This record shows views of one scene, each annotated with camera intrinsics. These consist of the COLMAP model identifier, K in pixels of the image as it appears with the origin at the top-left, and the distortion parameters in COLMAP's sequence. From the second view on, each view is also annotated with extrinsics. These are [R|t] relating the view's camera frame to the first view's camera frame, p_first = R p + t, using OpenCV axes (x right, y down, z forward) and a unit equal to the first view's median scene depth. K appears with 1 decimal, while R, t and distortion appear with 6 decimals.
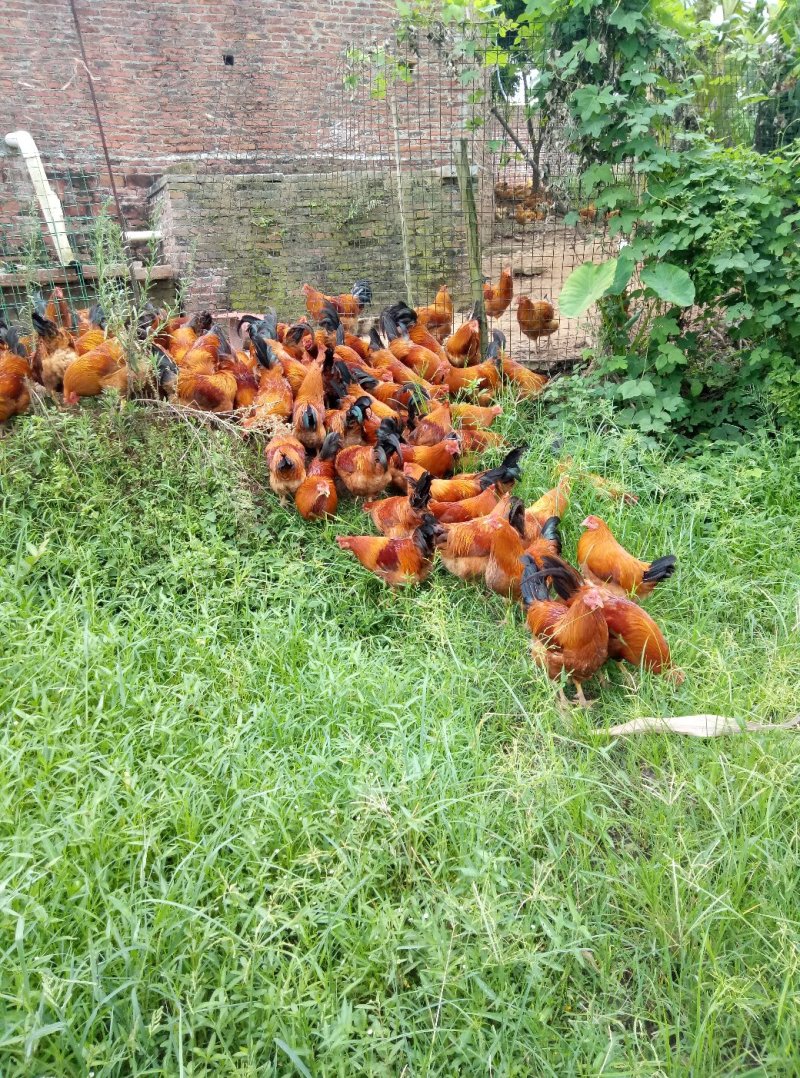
lens RADIAL K [[802.1, 0, 399.1], [0, 802.1, 534.6], [0, 0, 1]] dist [0.017985, 0.000456]
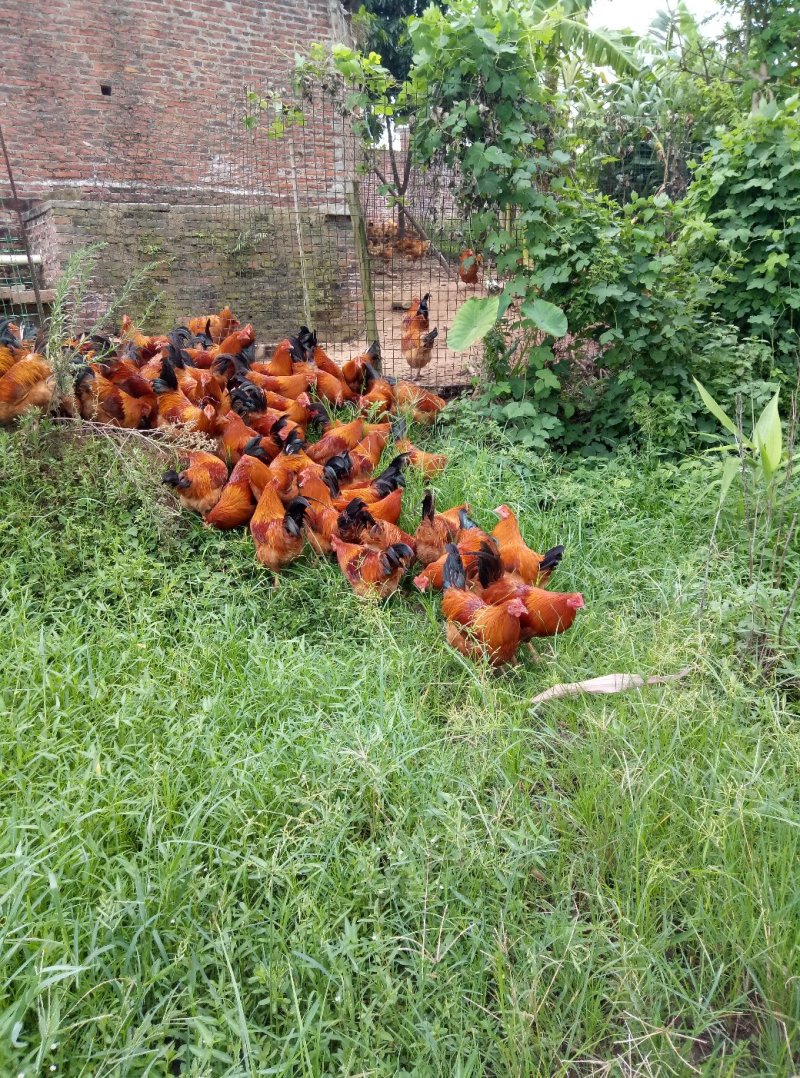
lens RADIAL K [[802.1, 0, 404.9], [0, 802.1, 535.2], [0, 0, 1]] dist [0.017985, 0.000456]
pose [[0.984431, -0.025314, 0.173940, -0.066919], [0.032127, 0.998818, -0.036468, 0.029603], [-0.172811, 0.041488, 0.984081, -0.065882]]
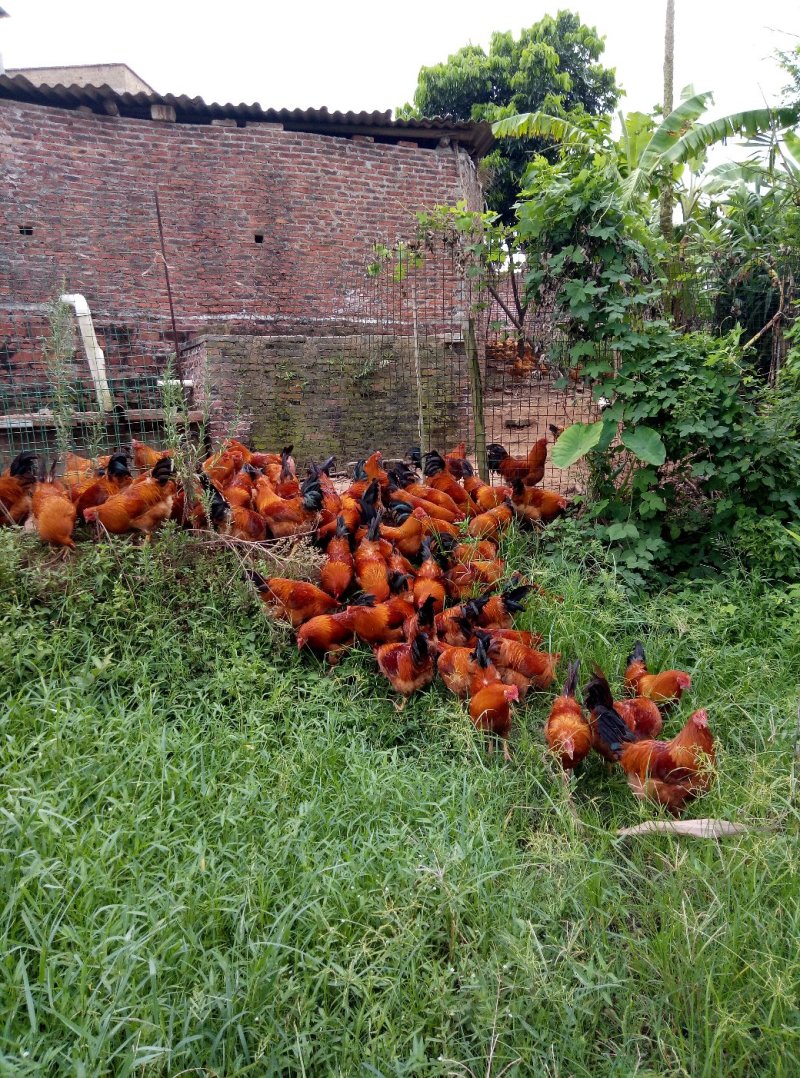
lens RADIAL K [[802.1, 0, 401.1], [0, 802.1, 526.1], [0, 0, 1]] dist [0.017985, 0.000456]
pose [[0.999376, 0.024901, 0.025036, -0.053917], [-0.020253, 0.985016, -0.171271, 0.013003], [-0.028925, 0.170657, 0.984906, -0.125493]]
